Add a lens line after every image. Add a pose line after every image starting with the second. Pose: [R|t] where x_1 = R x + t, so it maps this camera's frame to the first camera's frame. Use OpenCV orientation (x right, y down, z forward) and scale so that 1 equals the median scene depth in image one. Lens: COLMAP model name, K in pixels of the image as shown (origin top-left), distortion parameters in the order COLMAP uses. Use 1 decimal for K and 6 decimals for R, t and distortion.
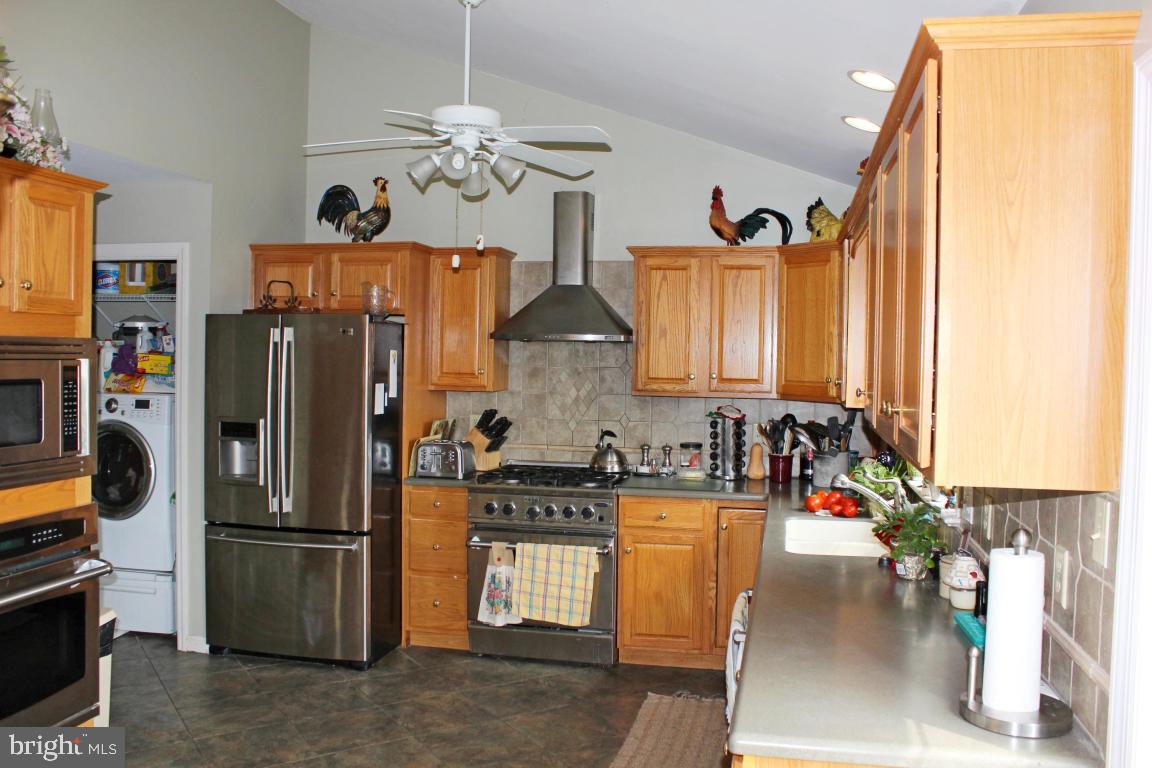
lens RADIAL K [[970.7, 0, 576.0], [0, 970.7, 384.0], [0, 0, 1]] dist [-0.163904, 0.177657]
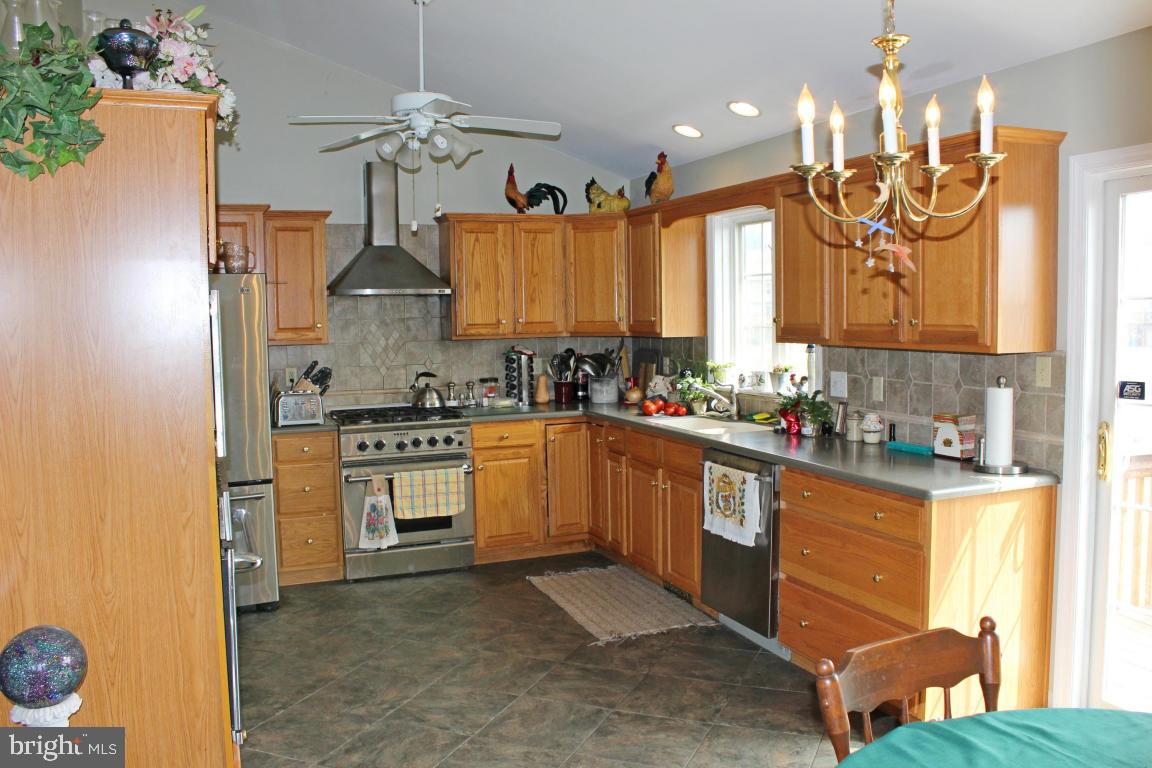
lens RADIAL K [[970.7, 0, 576.0], [0, 970.7, 384.0], [0, 0, 1]] dist [-0.163904, 0.177657]
pose [[0.824664, -0.072727, 0.560928, -0.503896], [0.048182, 0.997127, 0.058447, 0.003740], [-0.563567, -0.021172, 0.825799, -0.055314]]
